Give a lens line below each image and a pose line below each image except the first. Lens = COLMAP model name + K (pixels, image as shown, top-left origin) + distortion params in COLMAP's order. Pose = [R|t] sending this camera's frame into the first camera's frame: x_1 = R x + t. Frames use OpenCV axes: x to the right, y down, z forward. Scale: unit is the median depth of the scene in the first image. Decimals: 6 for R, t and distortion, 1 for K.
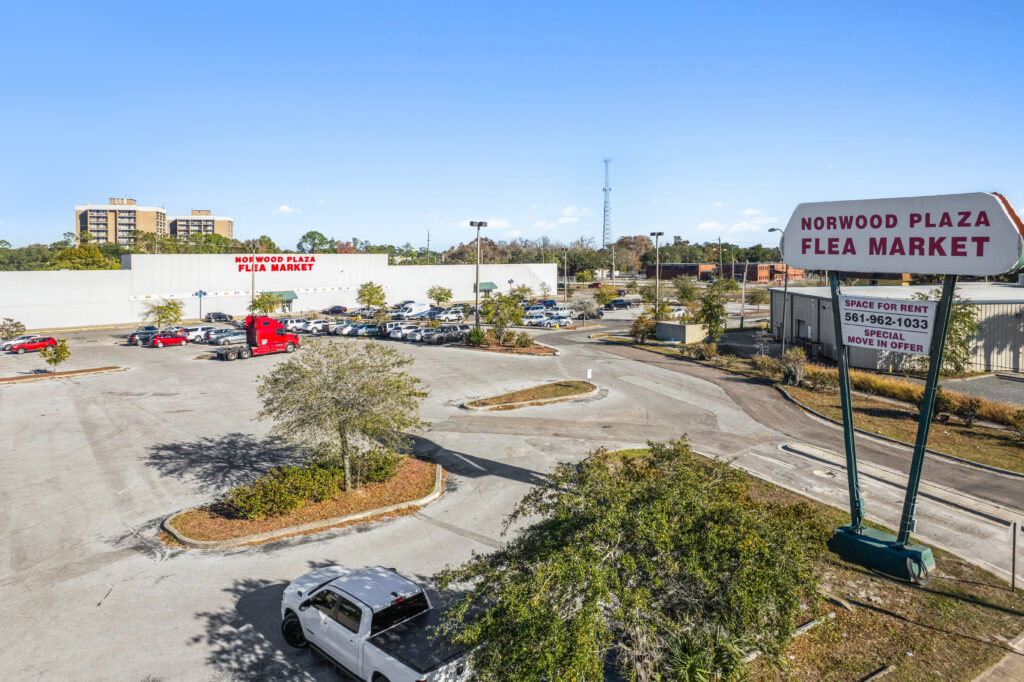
lens RADIAL K [[680.5, 0, 510.9], [0, 680.5, 274.9], [0, 0, 1]] dist [-0.070253, 0.065631]
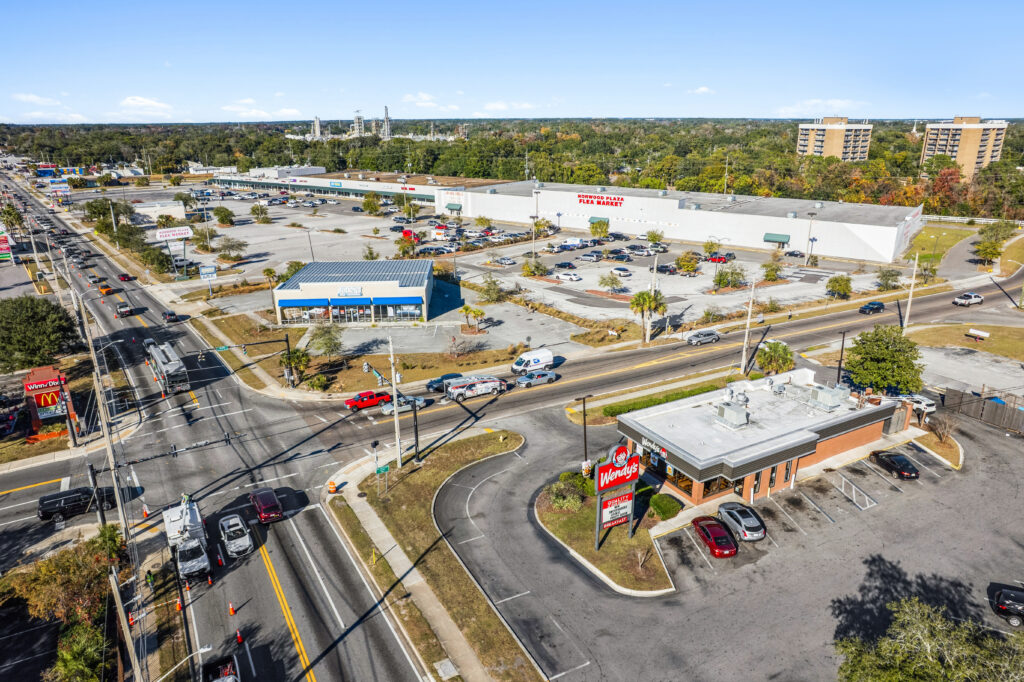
lens RADIAL K [[667.7, 0, 501.9], [0, 667.7, 341.1], [0, 0, 1]] dist [-0.079386, 0.062600]
pose [[0.102788, 0.317743, -0.942589, 1.252737], [-0.018389, 0.948053, 0.317580, -0.199813], [0.994533, -0.015310, 0.103291, 0.595725]]
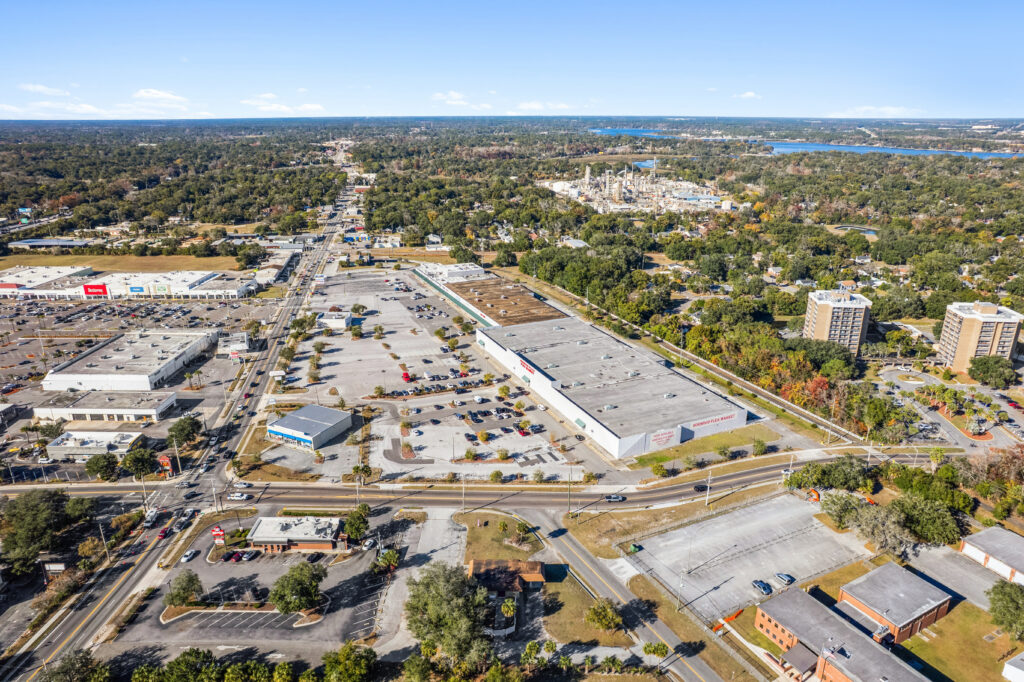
lens RADIAL K [[667.7, 0, 501.9], [0, 667.7, 341.1], [0, 0, 1]] dist [-0.079386, 0.062600]
pose [[-0.391732, 0.311775, -0.865646, 1.869733], [-0.010376, 0.939281, 0.342992, -0.980664], [0.920021, 0.143343, -0.364711, 1.830403]]
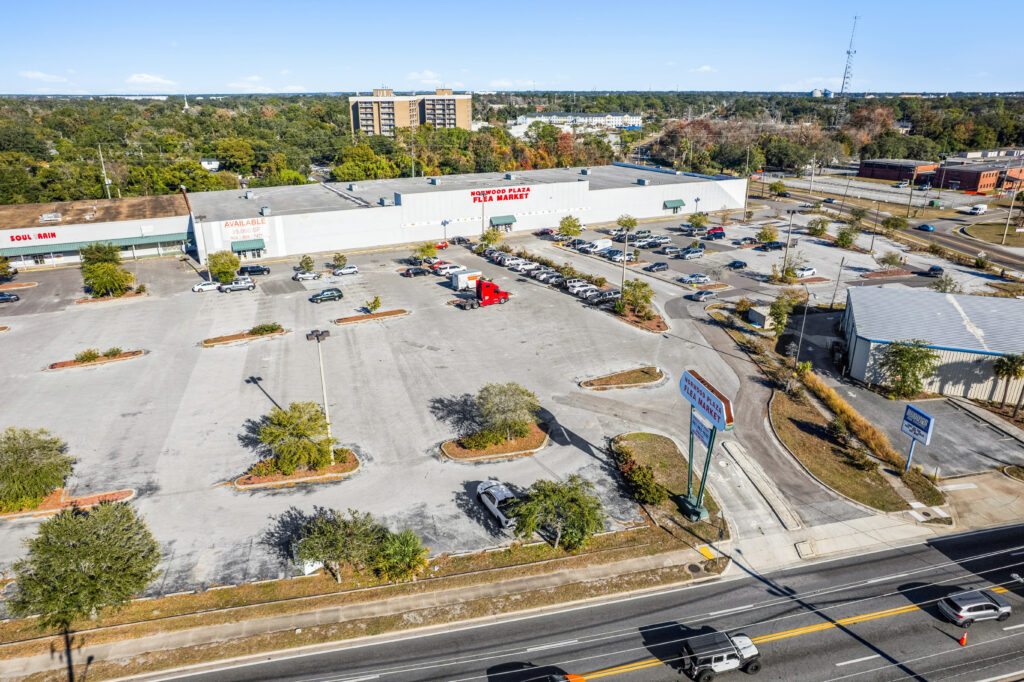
lens RADIAL K [[659.7, 0, 512.5], [0, 659.7, 357.1], [0, 0, 1]] dist [-0.041407, 0.001992]
pose [[0.944311, 0.124866, -0.304442, 0.099520], [-0.009628, 0.935293, 0.353743, -0.173463], [0.328912, -0.331112, 0.884410, -0.218185]]
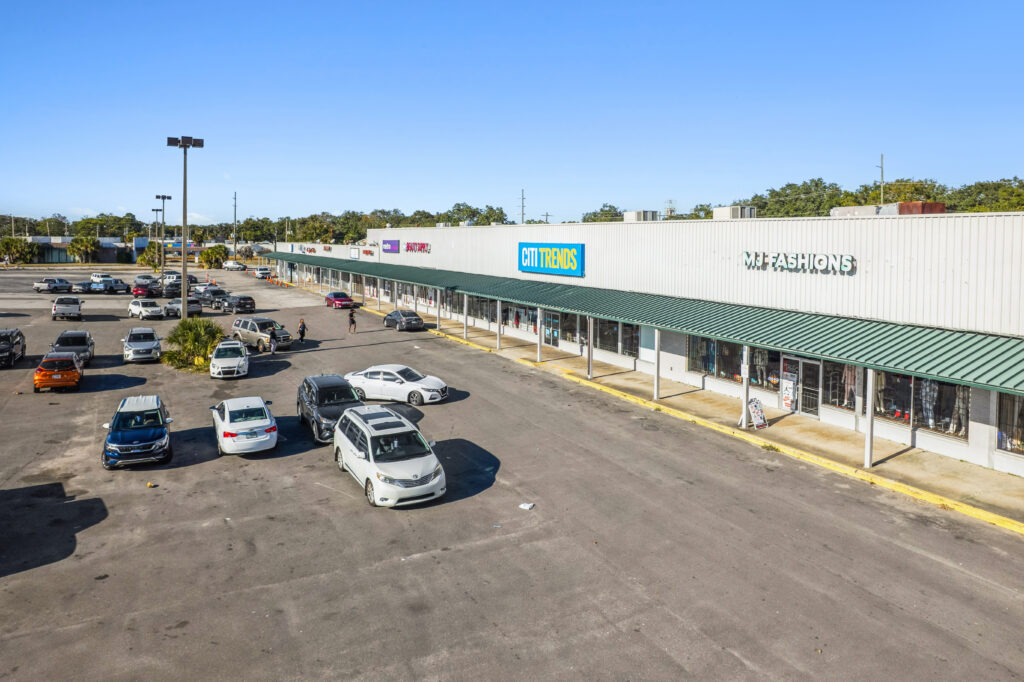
lens RADIAL K [[680.5, 0, 510.9], [0, 680.5, 274.9], [0, 0, 1]] dist [-0.070253, 0.065631]
pose [[-0.320080, 0.043018, -0.946413, -0.905628], [-0.036070, 0.997691, 0.057548, 0.021472], [0.946704, 0.052557, -0.317789, 0.345203]]
